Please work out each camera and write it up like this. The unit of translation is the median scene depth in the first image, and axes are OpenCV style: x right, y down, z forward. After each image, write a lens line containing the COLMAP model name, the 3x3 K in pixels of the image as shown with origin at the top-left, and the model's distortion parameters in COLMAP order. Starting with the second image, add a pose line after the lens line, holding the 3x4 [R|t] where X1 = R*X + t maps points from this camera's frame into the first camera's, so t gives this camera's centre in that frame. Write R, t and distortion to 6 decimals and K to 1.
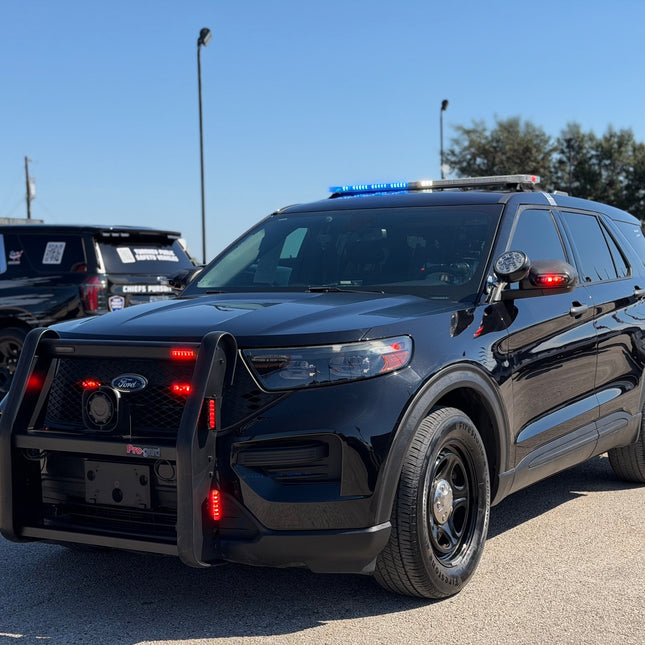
lens RADIAL K [[1178.6, 0, 316.5], [0, 1178.6, 348.0], [0, 0, 1]] dist [0.101749, 0.000000]
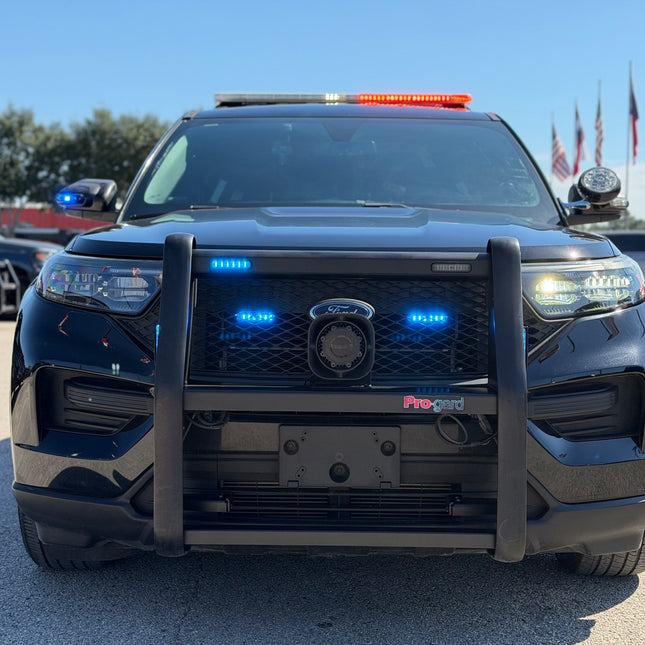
lens RADIAL K [[1178.6, 0, 323.8], [0, 1178.6, 322.0], [0, 0, 1]] dist [0.101749, 0.000000]
pose [[0.860865, 0.000368, 0.508833, -0.500983], [0.004314, 0.999959, -0.008022, 0.039470], [-0.508814, 0.009101, 0.860828, 0.388272]]
